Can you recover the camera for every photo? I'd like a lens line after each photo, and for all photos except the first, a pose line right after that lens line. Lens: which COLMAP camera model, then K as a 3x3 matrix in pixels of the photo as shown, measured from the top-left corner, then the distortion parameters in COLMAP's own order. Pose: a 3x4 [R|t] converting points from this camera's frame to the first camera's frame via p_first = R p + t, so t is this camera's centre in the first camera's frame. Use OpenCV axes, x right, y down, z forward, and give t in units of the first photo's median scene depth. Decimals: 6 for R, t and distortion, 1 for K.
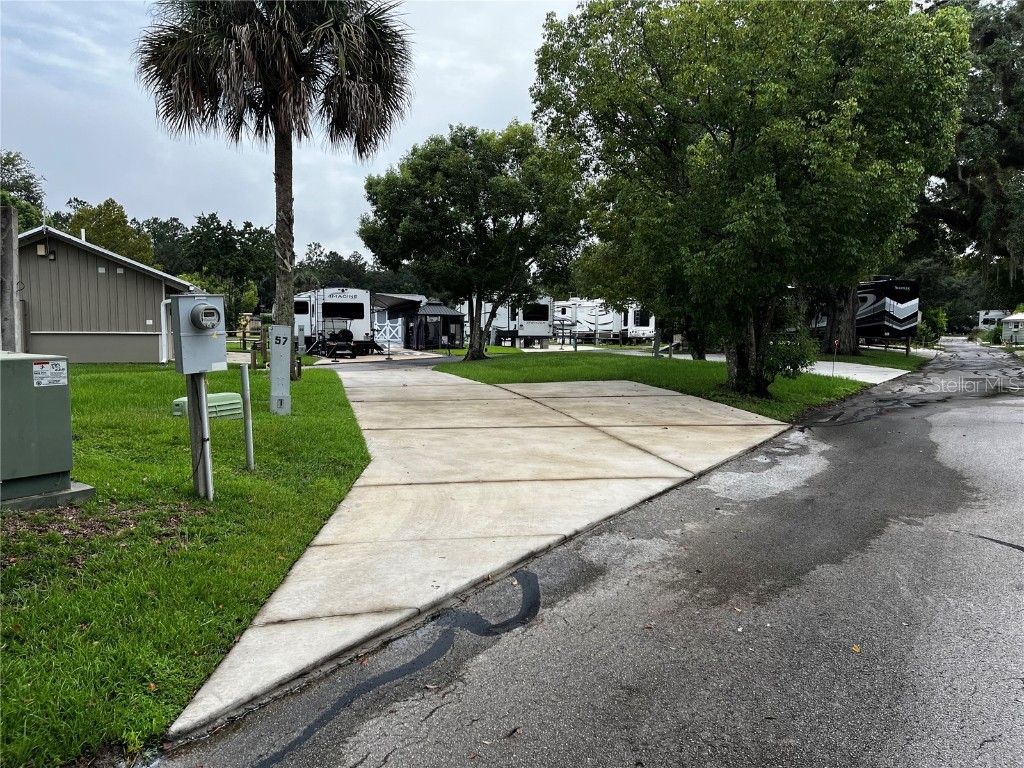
lens RADIAL K [[769.8, 0, 502.8], [0, 769.8, 384.6], [0, 0, 1]] dist [0.064591, -0.083555]
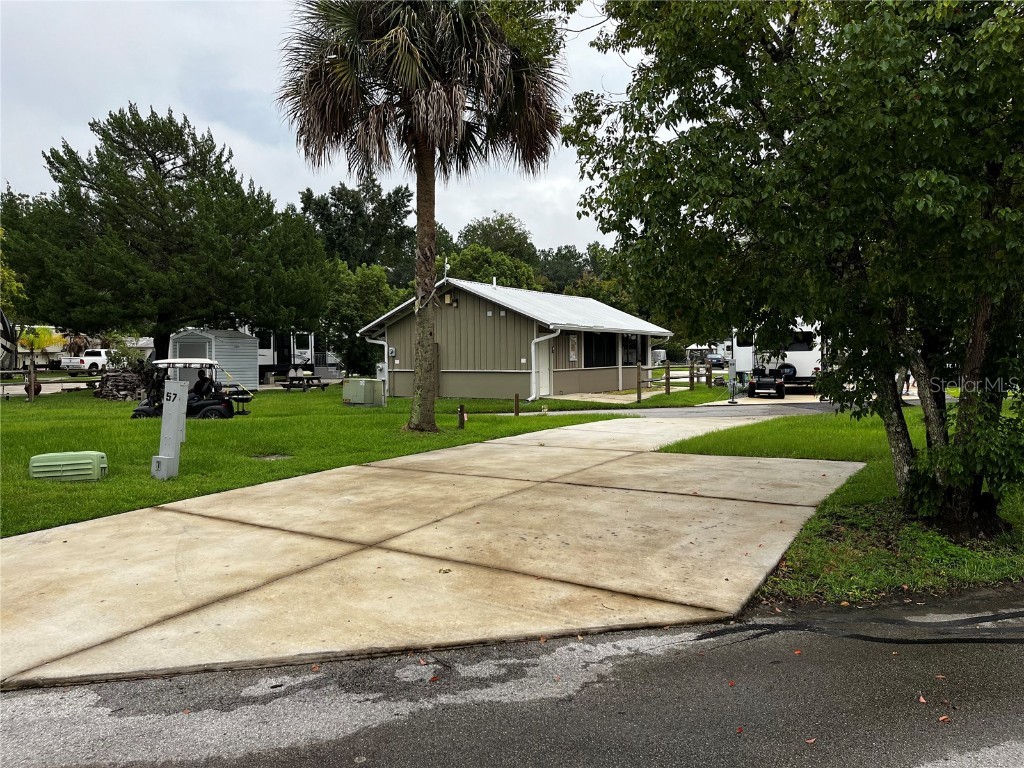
lens RADIAL K [[769.8, 0, 502.0], [0, 769.8, 380.2], [0, 0, 1]] dist [0.064591, -0.083555]
pose [[0.694053, 0.012167, -0.719821, 0.266791], [-0.040813, 0.998914, -0.022468, -0.029757], [0.718766, 0.044972, 0.693796, 0.263591]]
